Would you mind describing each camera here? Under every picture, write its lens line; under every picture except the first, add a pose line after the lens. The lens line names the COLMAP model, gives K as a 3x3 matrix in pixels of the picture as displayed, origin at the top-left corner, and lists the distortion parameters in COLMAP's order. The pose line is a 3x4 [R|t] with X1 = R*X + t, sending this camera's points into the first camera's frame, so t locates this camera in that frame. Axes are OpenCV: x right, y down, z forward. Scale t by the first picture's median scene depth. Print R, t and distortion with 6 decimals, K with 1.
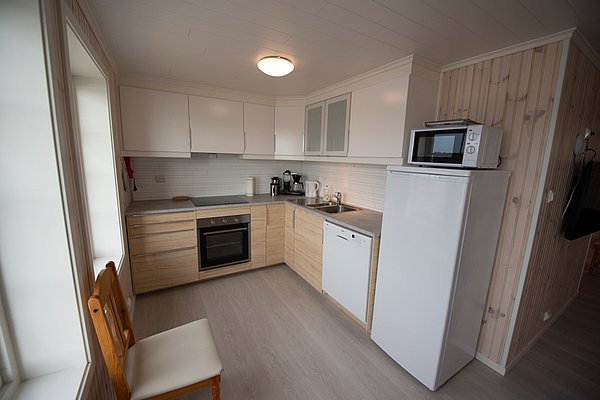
lens RADIAL K [[242.3, 0, 300.8], [0, 242.3, 199.1], [0, 0, 1]] dist [-0.025267, -0.000466]
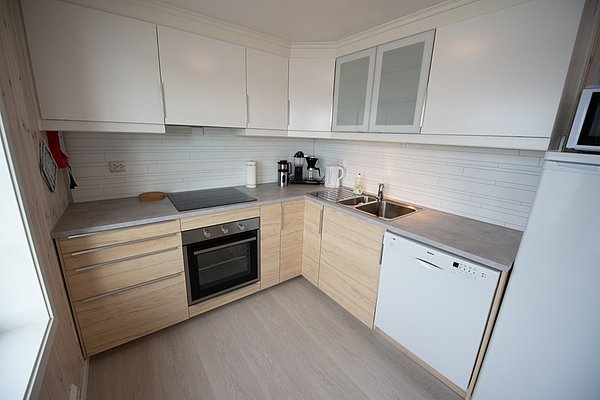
lens RADIAL K [[242.3, 0, 300.6], [0, 242.3, 197.8], [0, 0, 1]] dist [-0.025267, -0.000466]
pose [[0.993967, -0.019806, 0.107880, -0.181113], [0.010314, 0.996081, 0.087841, -0.056250], [-0.109197, -0.086199, 0.990276, 0.334882]]
